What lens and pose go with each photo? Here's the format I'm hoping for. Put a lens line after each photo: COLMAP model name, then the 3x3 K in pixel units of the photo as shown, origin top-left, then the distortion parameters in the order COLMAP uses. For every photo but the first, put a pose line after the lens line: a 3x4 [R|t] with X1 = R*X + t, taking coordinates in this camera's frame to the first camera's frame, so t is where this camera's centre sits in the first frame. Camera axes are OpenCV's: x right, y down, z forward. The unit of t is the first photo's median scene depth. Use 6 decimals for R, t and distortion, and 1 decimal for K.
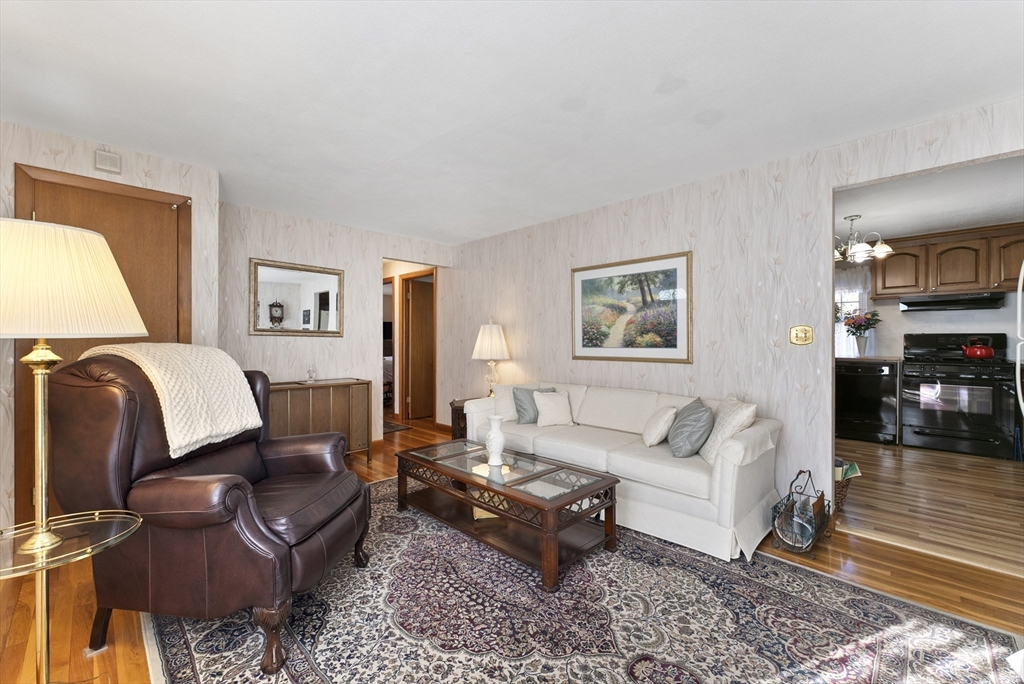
lens RADIAL K [[418.7, 0, 506.5], [0, 418.7, 343.7], [0, 0, 1]] dist [0.000382, -0.000330]
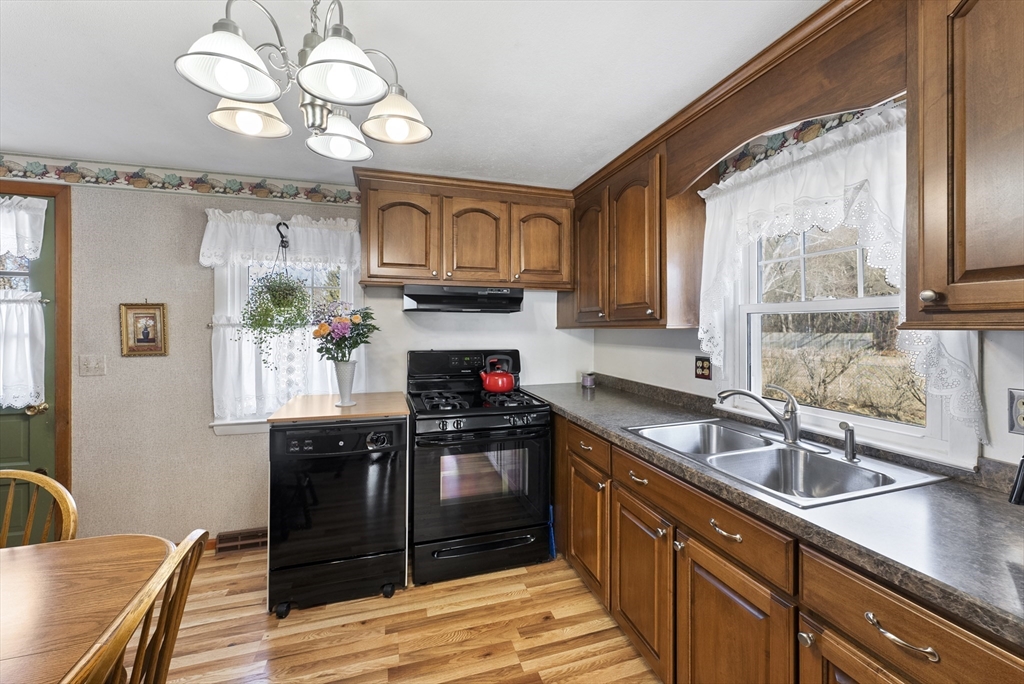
lens RADIAL K [[418.7, 0, 519.6], [0, 418.7, 322.1], [0, 0, 1]] dist [0.000382, -0.000330]
pose [[0.456073, 0.010227, 0.889884, 0.552696], [0.007995, 0.999847, -0.015588, -0.055765], [-0.889907, 0.014224, 0.455921, 0.651145]]
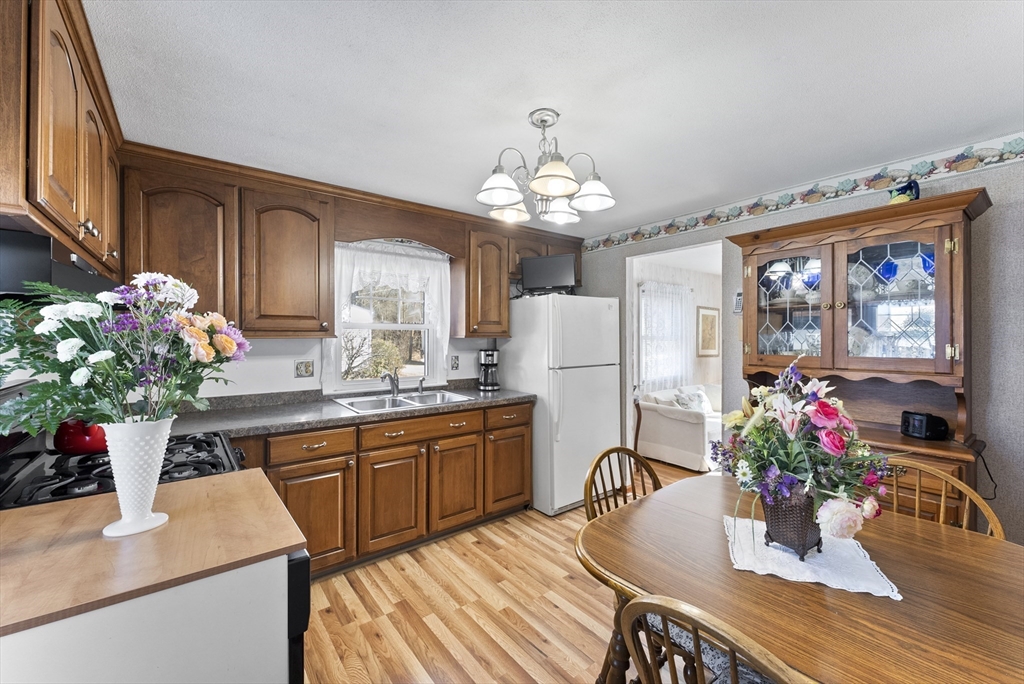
lens RADIAL K [[418.7, 0, 505.5], [0, 418.7, 337.6], [0, 0, 1]] dist [0.000382, -0.000330]
pose [[-0.992557, 0.000777, 0.121782, 0.703153], [0.001550, 0.999979, 0.006249, -0.058455], [-0.121775, 0.006391, -0.992537, 1.247898]]
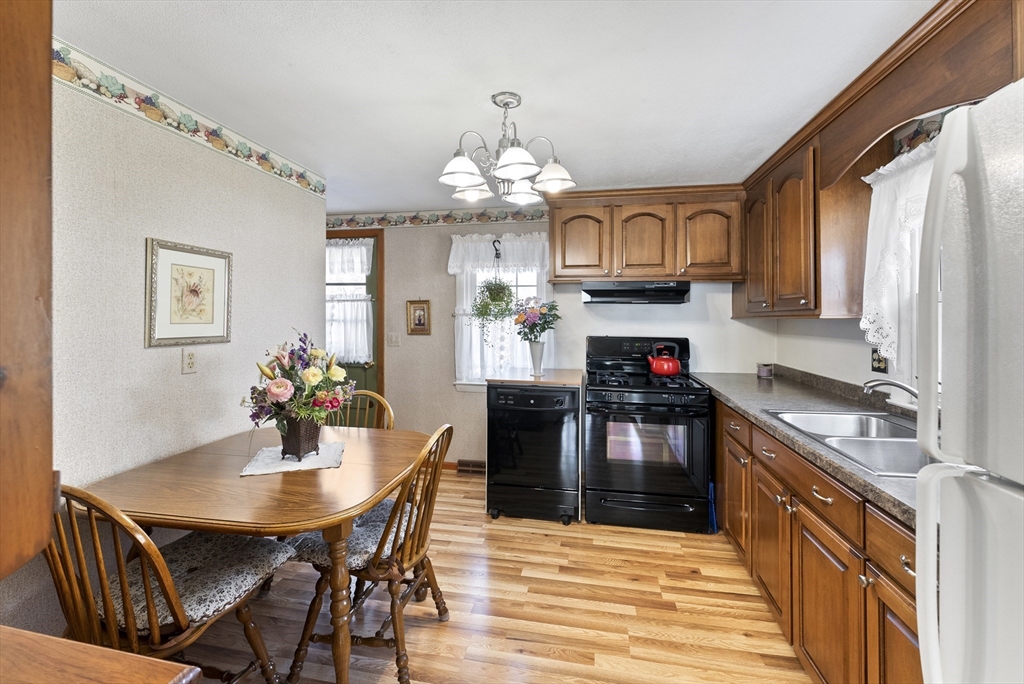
lens RADIAL K [[418.7, 0, 517.6], [0, 418.7, 313.3], [0, 0, 1]] dist [0.000382, -0.000330]
pose [[0.819231, 0.008598, 0.573399, 0.498691], [0.000687, 0.999872, -0.015975, -0.053338], [-0.573463, 0.013481, 0.819120, 0.540179]]
